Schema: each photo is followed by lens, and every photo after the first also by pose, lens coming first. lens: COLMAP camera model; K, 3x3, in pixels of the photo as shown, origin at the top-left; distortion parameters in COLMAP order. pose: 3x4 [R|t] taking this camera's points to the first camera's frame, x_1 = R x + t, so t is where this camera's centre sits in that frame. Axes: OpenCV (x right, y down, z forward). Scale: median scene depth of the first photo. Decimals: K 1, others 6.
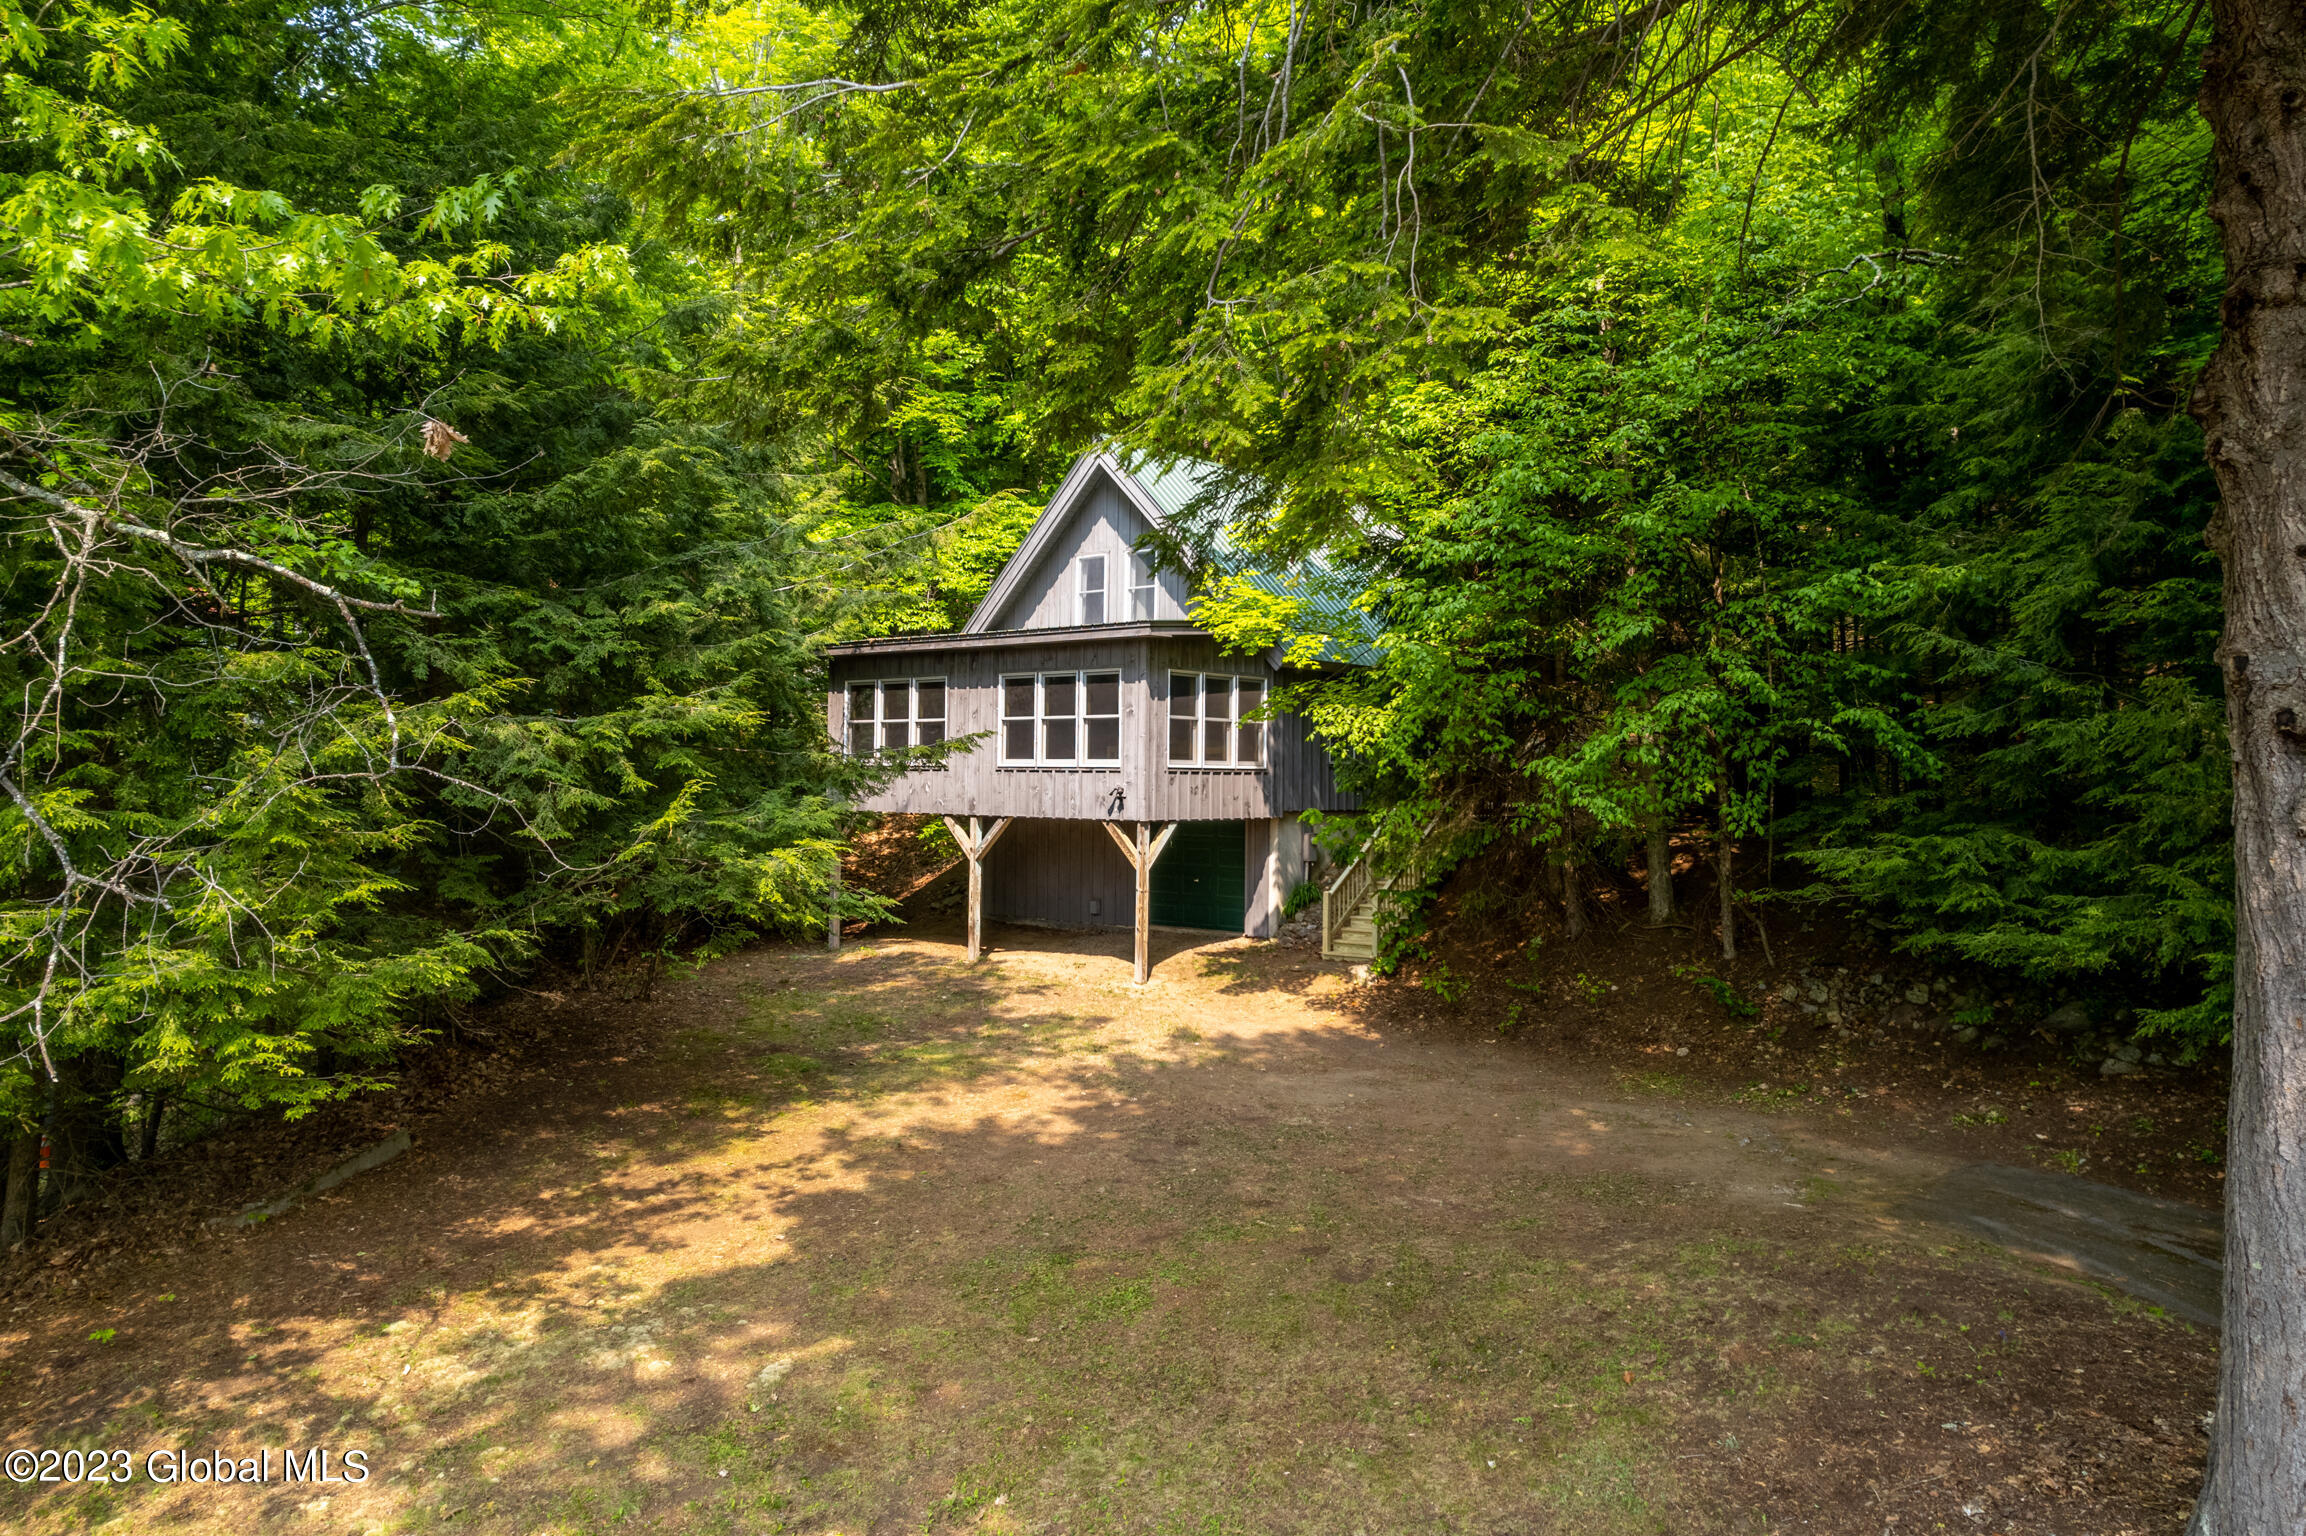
lens RADIAL K [[1510.4, 0, 1165.4], [0, 1510.4, 741.1], [0, 0, 1]] dist [-0.076388, 0.085520]
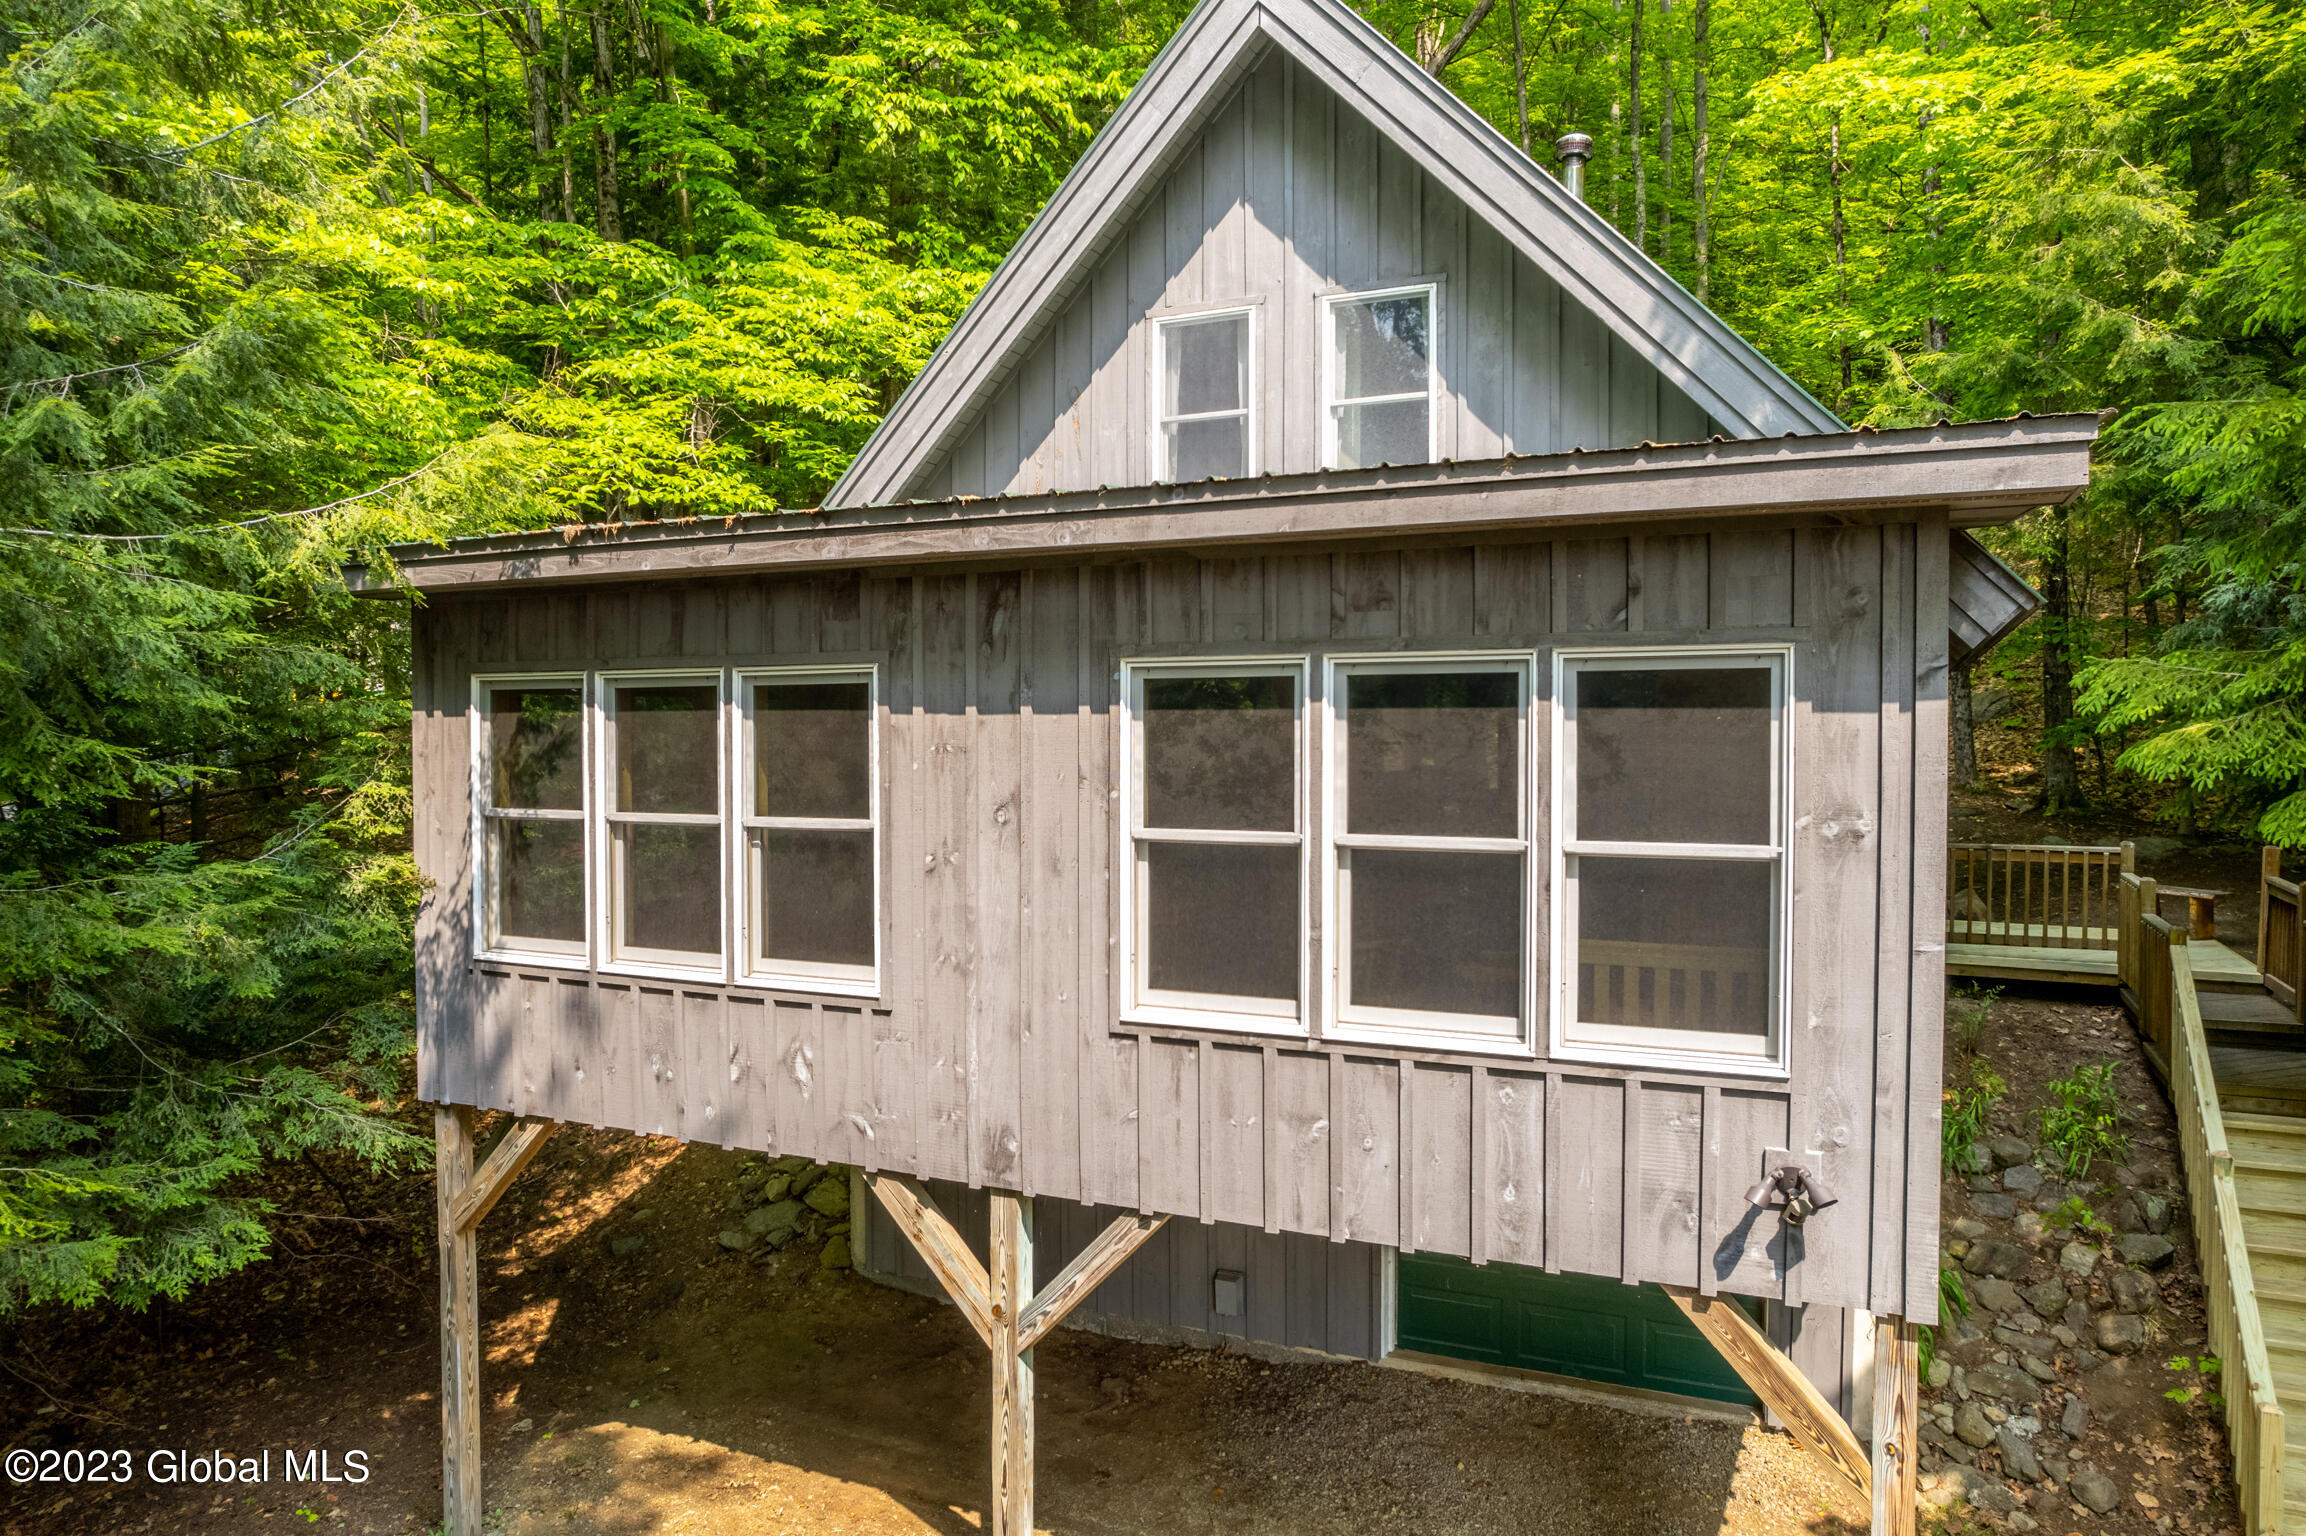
lens RADIAL K [[1510.4, 0, 1165.4], [0, 1510.4, 741.1], [0, 0, 1]] dist [-0.076388, 0.085520]
pose [[0.973747, -0.017130, 0.226986, -0.162114], [0.008876, 0.999263, 0.037336, -0.040415], [-0.227459, -0.034341, 0.973182, 0.755155]]
